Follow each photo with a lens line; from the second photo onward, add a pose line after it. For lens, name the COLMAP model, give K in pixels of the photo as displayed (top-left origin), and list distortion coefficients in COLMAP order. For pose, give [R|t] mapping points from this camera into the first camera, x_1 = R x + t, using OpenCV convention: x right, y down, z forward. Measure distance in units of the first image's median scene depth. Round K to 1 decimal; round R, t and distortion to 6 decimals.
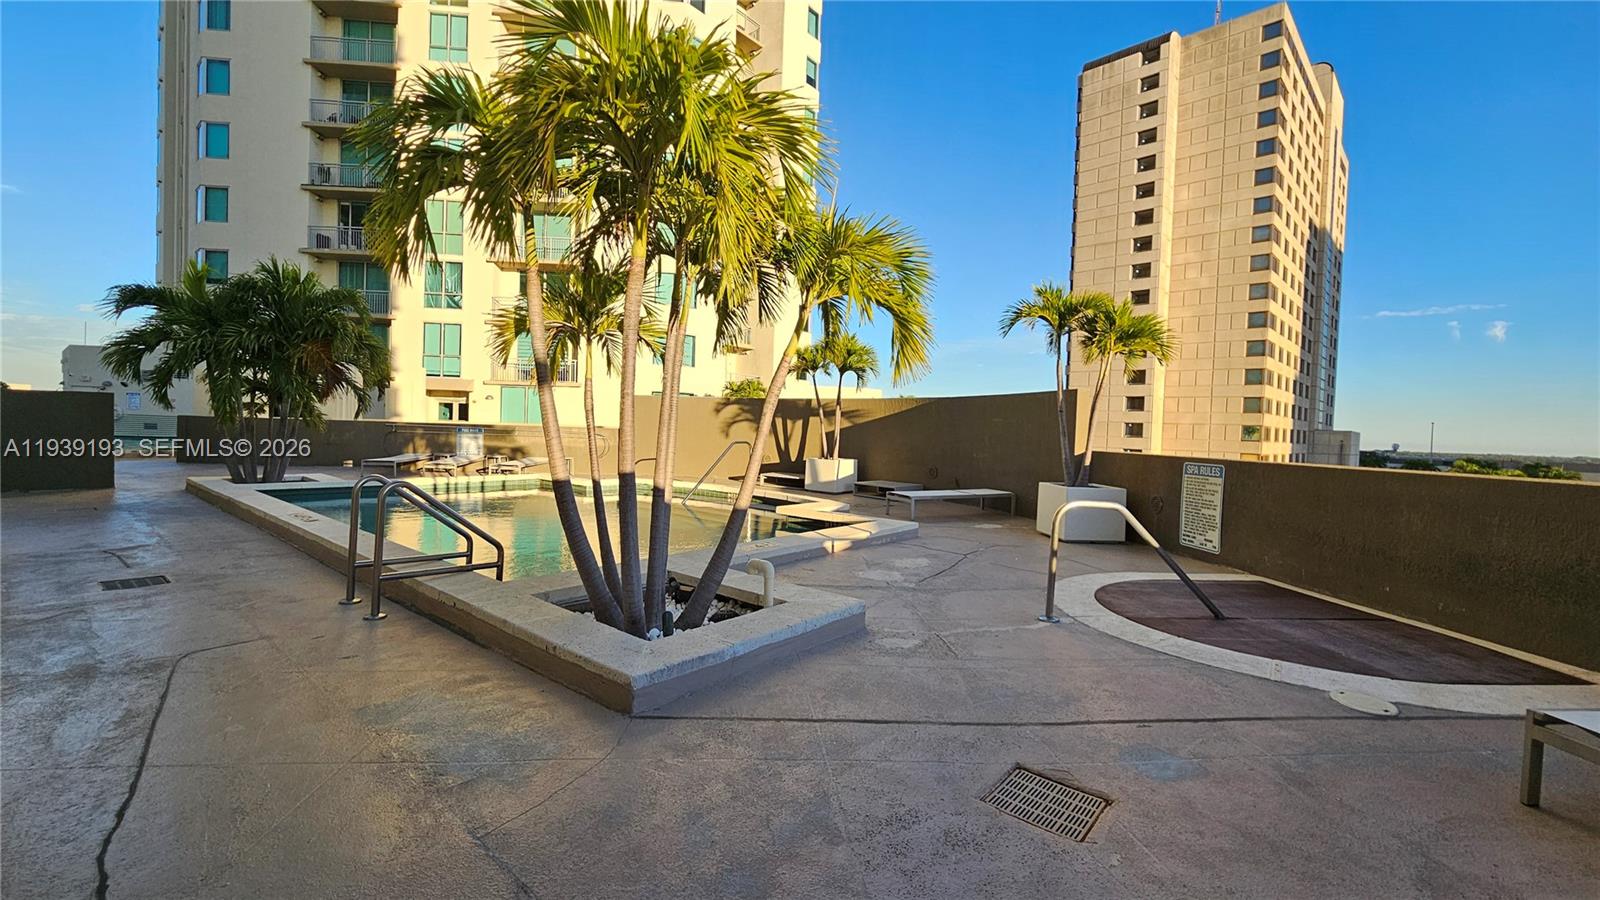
lens RADIAL K [[657.2, 0, 786.2], [0, 657.2, 444.0], [0, 0, 1]] dist [-0.002173, 0.000275]
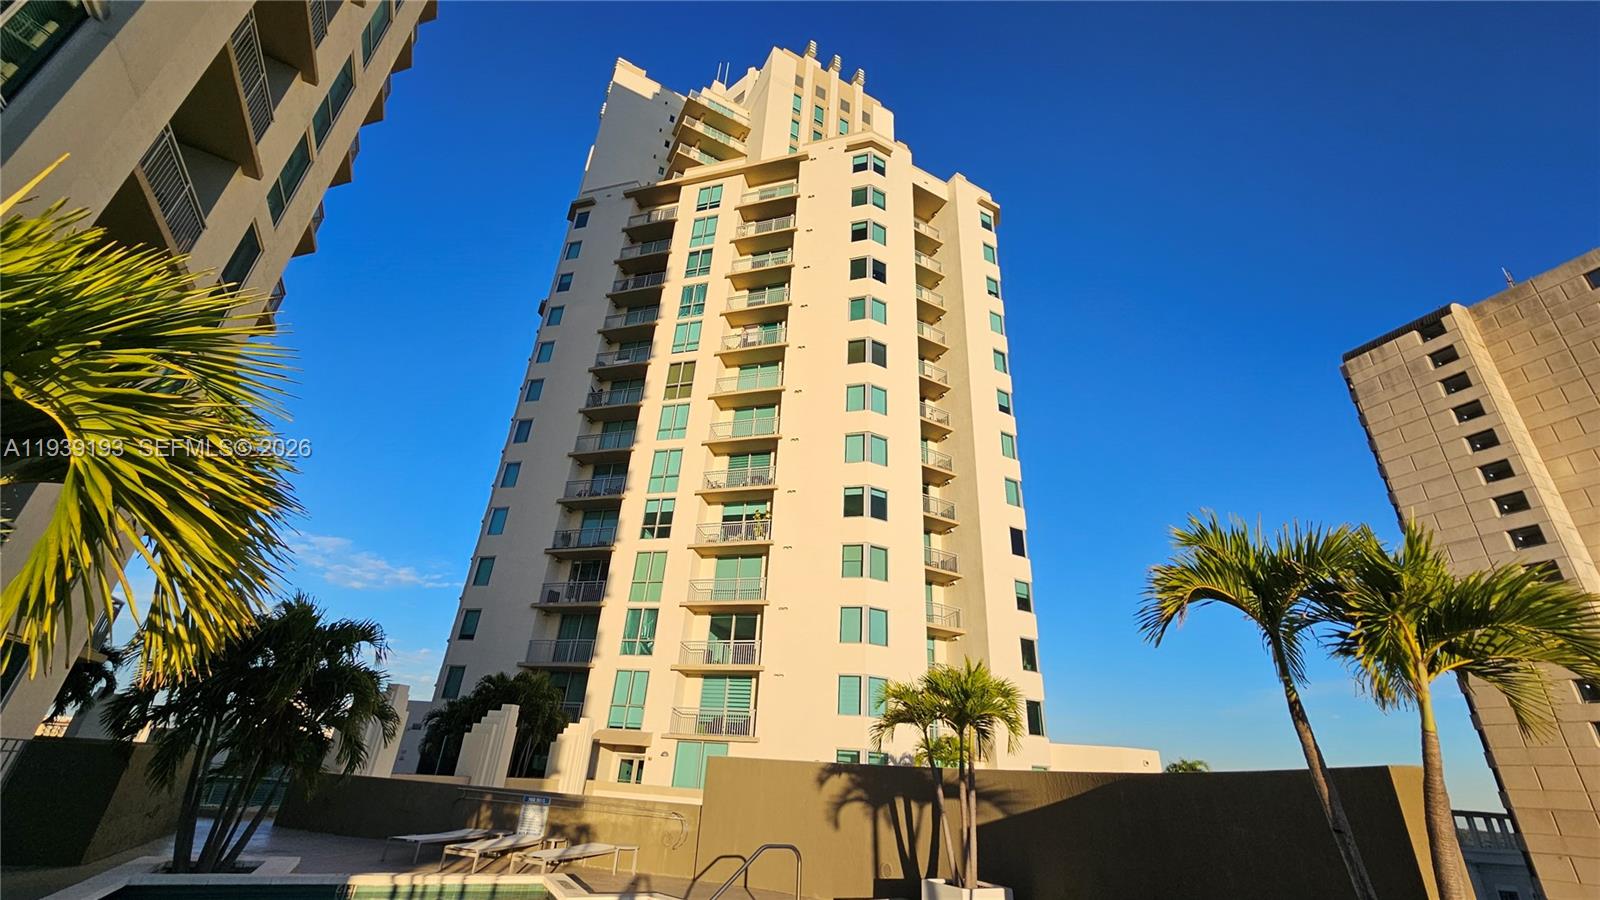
lens RADIAL K [[657.2, 0, 789.0], [0, 657.2, 447.0], [0, 0, 1]] dist [-0.002173, 0.000275]
pose [[0.930833, -0.140313, -0.337434, 0.078197], [-0.041863, 0.876334, -0.479882, -0.013801], [0.363038, 0.460816, 0.809847, 0.130143]]
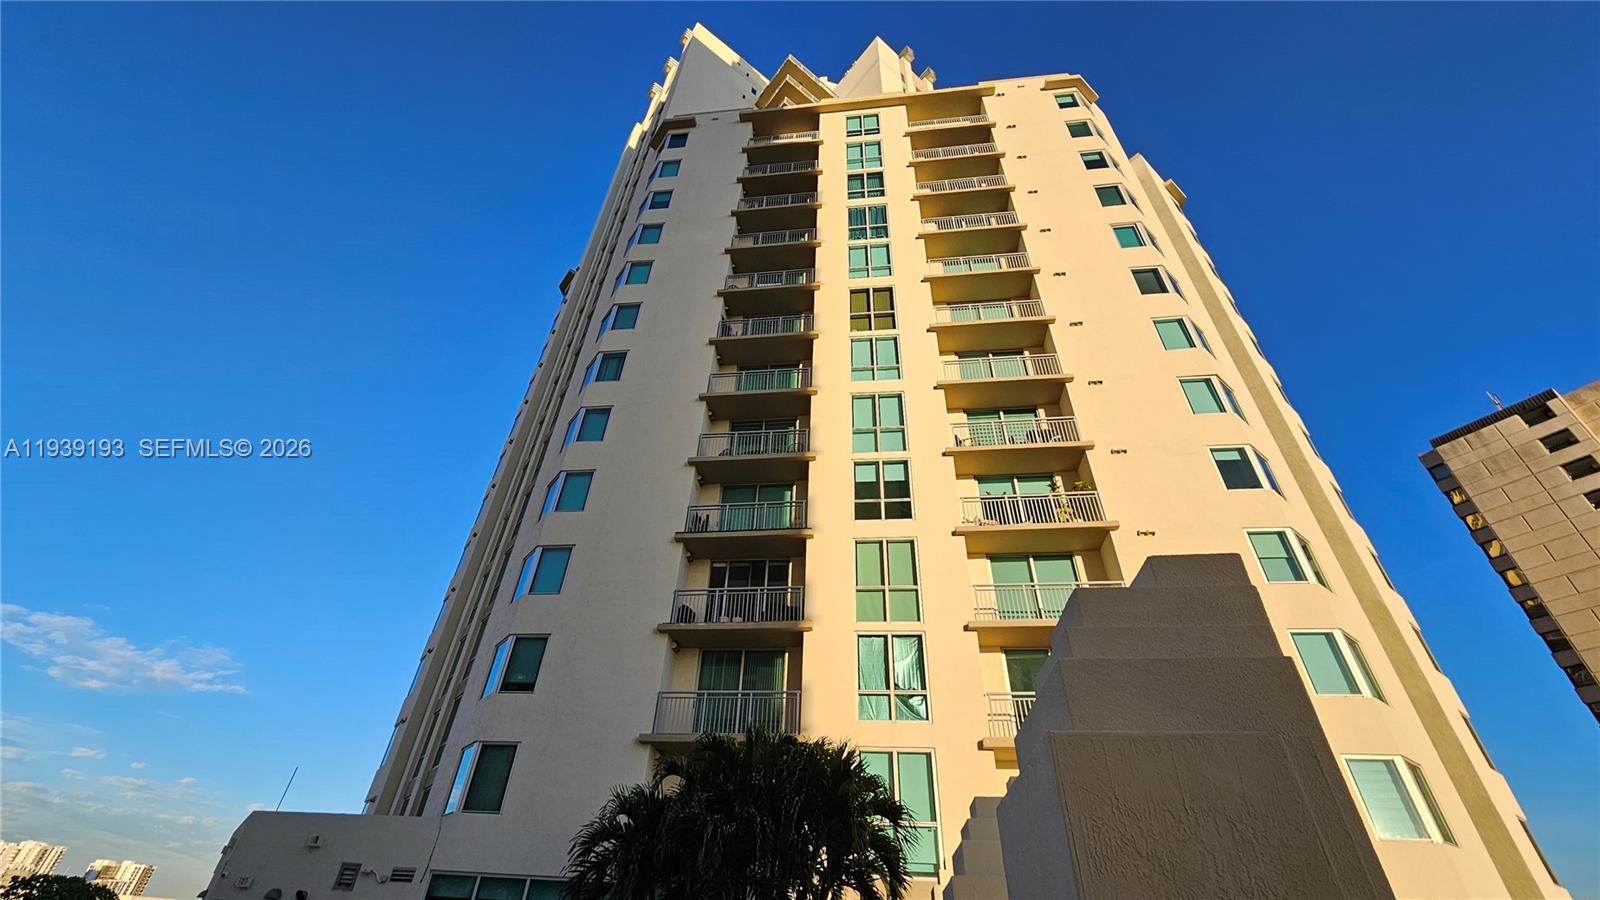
lens RADIAL K [[657.2, 0, 786.2], [0, 657.2, 451.5], [0, 0, 1]] dist [-0.002173, 0.000275]
pose [[0.980080, -0.112842, -0.163432, -0.504259], [-0.016690, 0.773196, -0.633947, -0.038080], [0.197901, 0.624047, 0.755911, 0.459731]]
